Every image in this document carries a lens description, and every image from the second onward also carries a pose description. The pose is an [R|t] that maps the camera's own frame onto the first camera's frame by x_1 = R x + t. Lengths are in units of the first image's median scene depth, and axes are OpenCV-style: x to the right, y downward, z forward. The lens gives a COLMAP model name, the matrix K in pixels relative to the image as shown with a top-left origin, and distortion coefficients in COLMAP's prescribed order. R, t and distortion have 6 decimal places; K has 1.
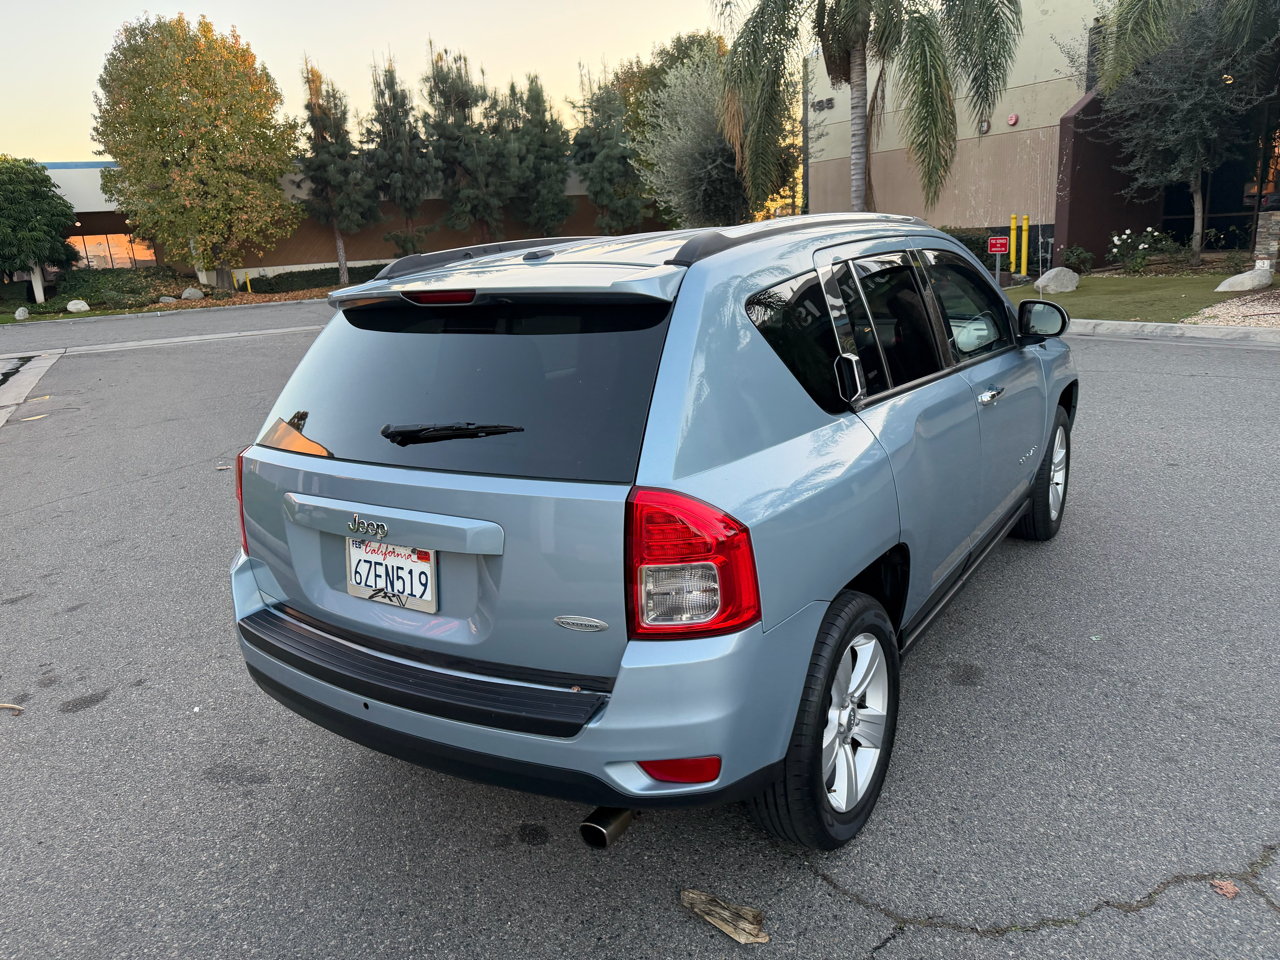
lens RADIAL K [[902.3, 0, 648.5], [0, 902.3, 488.6], [0, 0, 1]] dist [0.037103, -0.049492]
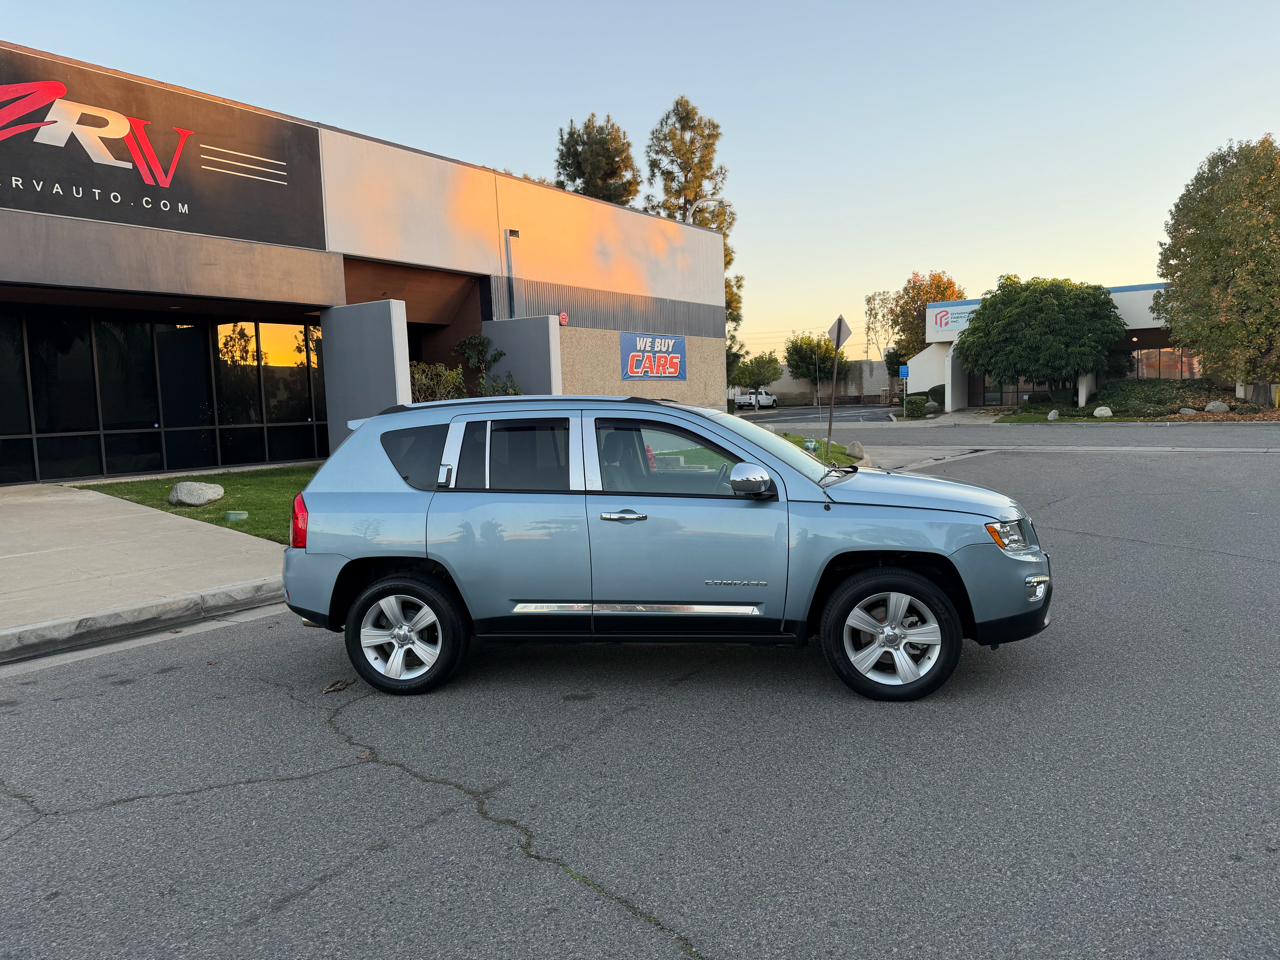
lens RADIAL K [[902.3, 0, 640.5], [0, 902.3, 481.1], [0, 0, 1]] dist [0.037103, -0.049492]
pose [[0.413374, 0.128537, -0.901443, 0.331186], [-0.235452, 0.971406, 0.030542, -0.041224], [0.879593, 0.199621, 0.431819, 0.075658]]
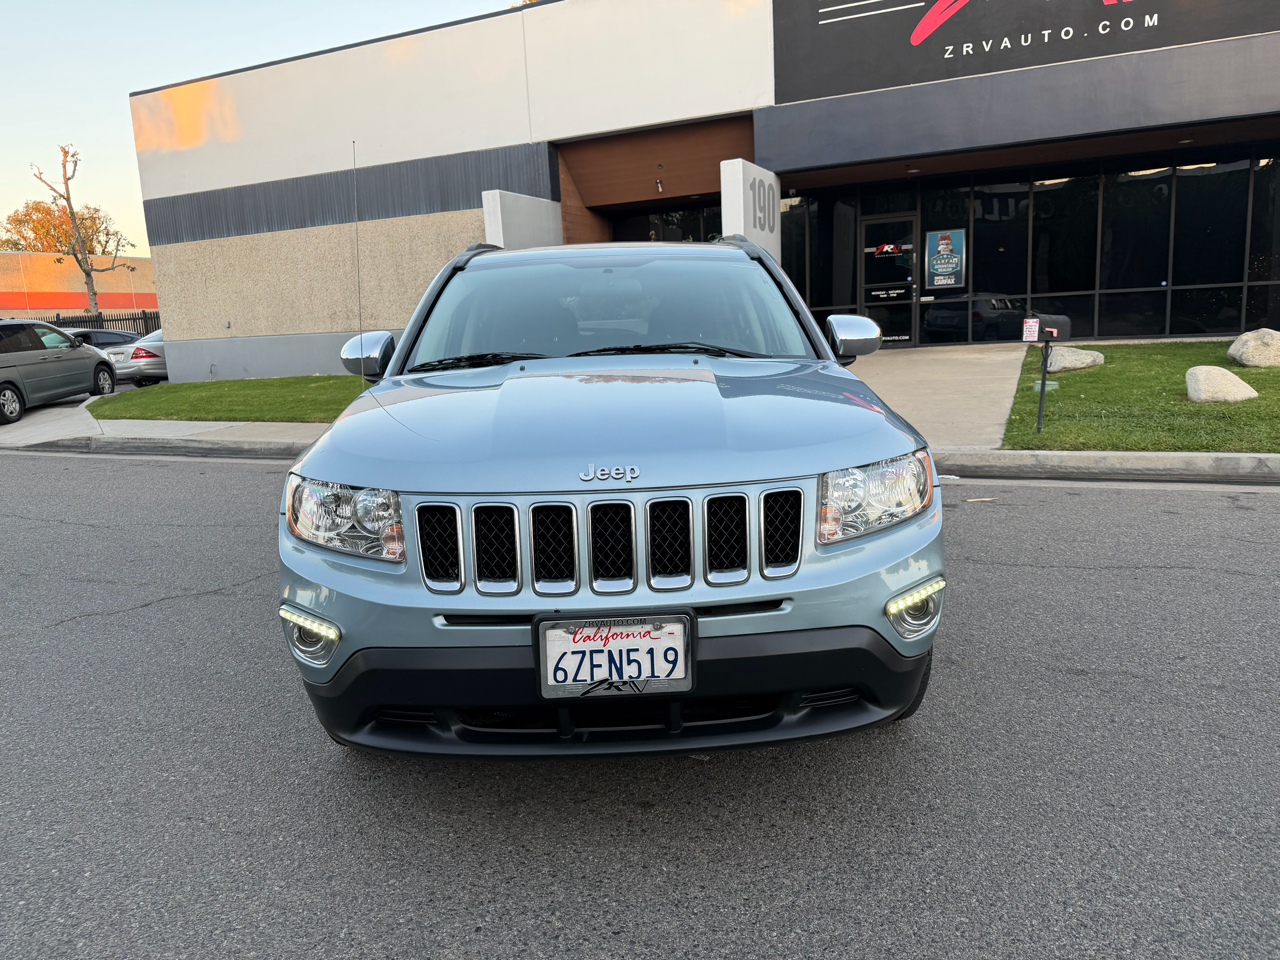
lens RADIAL K [[902.3, 0, 636.7], [0, 902.3, 487.8], [0, 0, 1]] dist [0.037103, -0.049492]
pose [[-0.813068, 0.202880, -0.545674, 0.164105], [-0.056361, 0.905478, 0.420633, -0.102181], [0.579434, 0.372759, -0.724781, 0.413817]]
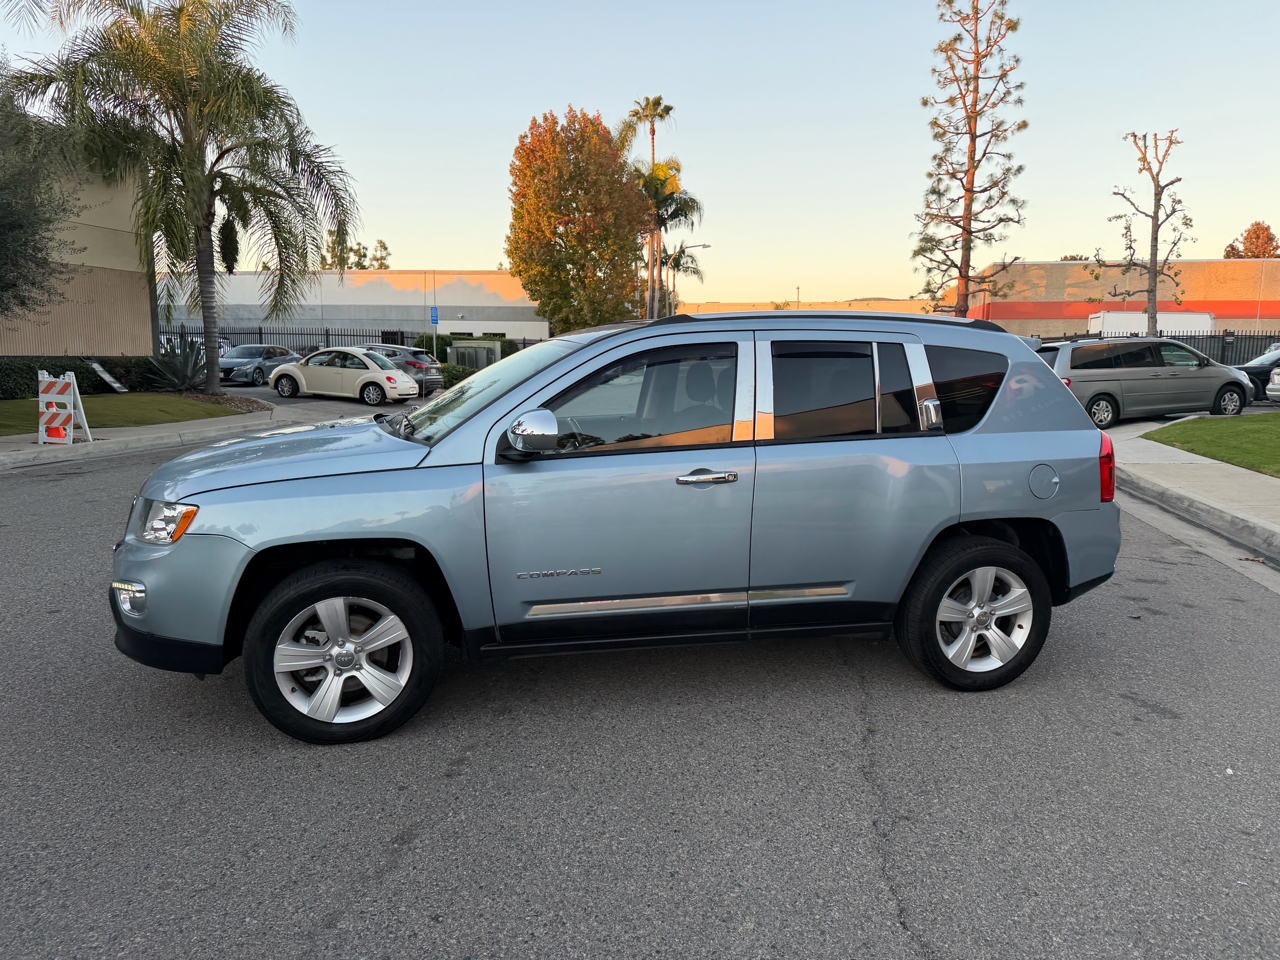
lens RADIAL K [[902.3, 0, 649.4], [0, 902.3, 488.8], [0, 0, 1]] dist [0.037103, -0.049492]
pose [[-0.747259, -0.041051, 0.663264, -0.140506], [0.213146, 0.930551, 0.297733, -0.092254], [-0.629423, 0.363855, -0.686612, 0.406639]]
